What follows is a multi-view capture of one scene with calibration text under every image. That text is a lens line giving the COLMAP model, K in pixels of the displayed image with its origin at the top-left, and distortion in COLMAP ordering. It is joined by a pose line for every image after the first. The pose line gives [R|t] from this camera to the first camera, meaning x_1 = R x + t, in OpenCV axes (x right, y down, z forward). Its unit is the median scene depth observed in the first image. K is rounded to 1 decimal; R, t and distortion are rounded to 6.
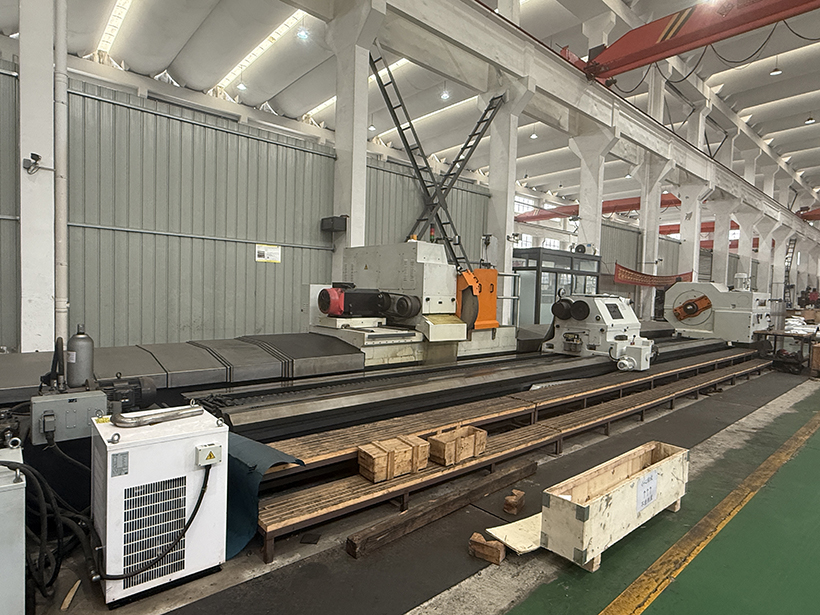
lens RADIAL K [[463.6, 0, 404.8], [0, 463.6, 308.8], [0, 0, 1]] dist [-0.004615, 0.000673]
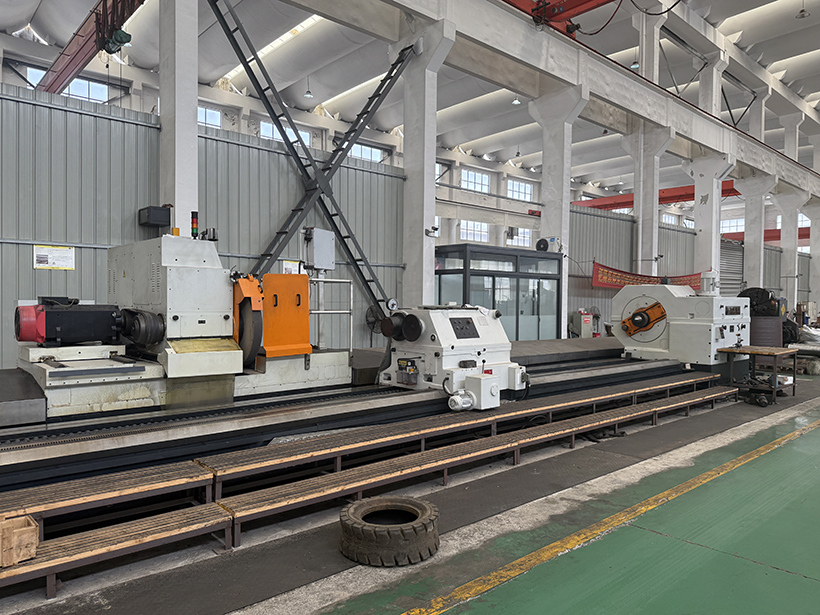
lens RADIAL K [[580.2, 0, 415.2], [0, 580.2, 313.7], [0, 0, 1]] dist [0.021402, -0.025004]
pose [[0.999683, -0.021085, 0.013729, 0.251641], [0.021321, 0.999623, -0.017320, -0.001980], [-0.013359, 0.017607, 0.999756, 0.062937]]
